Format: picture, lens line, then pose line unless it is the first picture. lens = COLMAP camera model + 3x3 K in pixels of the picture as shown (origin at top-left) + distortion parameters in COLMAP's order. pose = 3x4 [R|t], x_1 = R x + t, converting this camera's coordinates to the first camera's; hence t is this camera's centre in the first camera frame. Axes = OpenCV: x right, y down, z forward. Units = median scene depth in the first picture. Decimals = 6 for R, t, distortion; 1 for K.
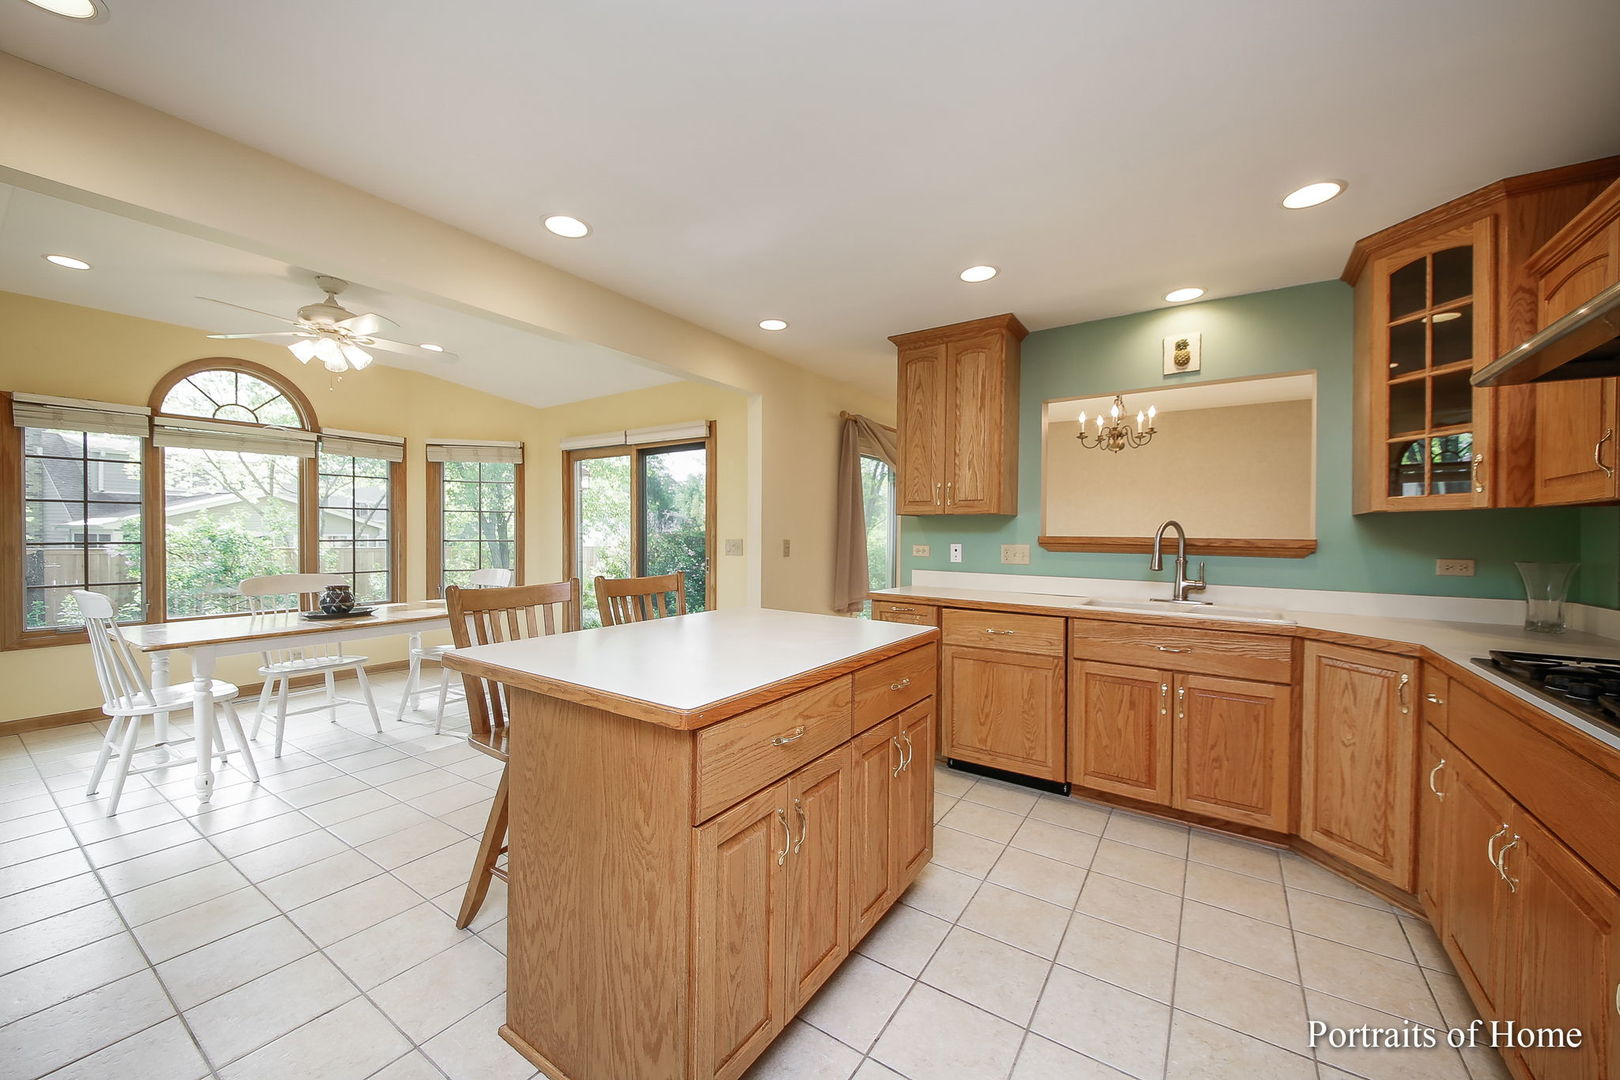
lens RADIAL K [[585.3, 0, 808.3], [0, 585.3, 537.5], [0, 0, 1]] dist [-0.014315, -0.000286]
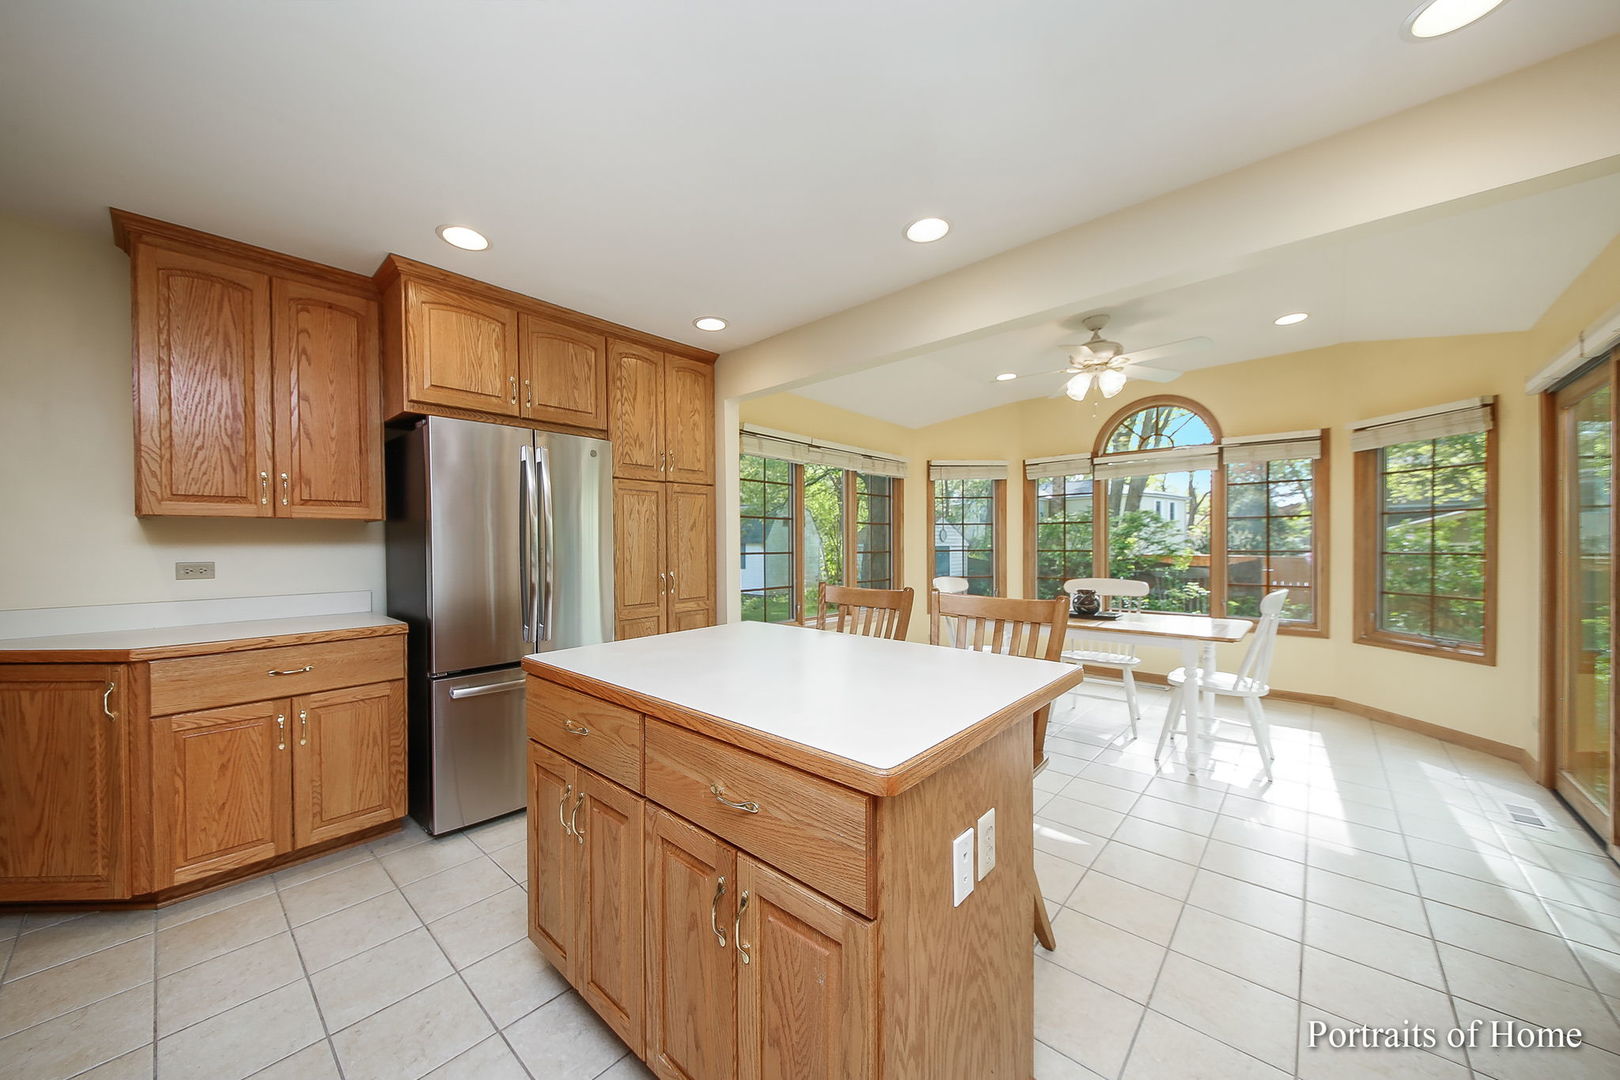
lens RADIAL K [[576.7, 0, 801.6], [0, 576.7, 547.2], [0, 0, 1]] dist [0.001423, 0.000027]
pose [[-0.152838, 0.005126, -0.988238, 0.324251], [-0.005942, 0.999964, 0.006106, -0.003345], [0.988233, 0.006806, -0.152802, 0.523427]]
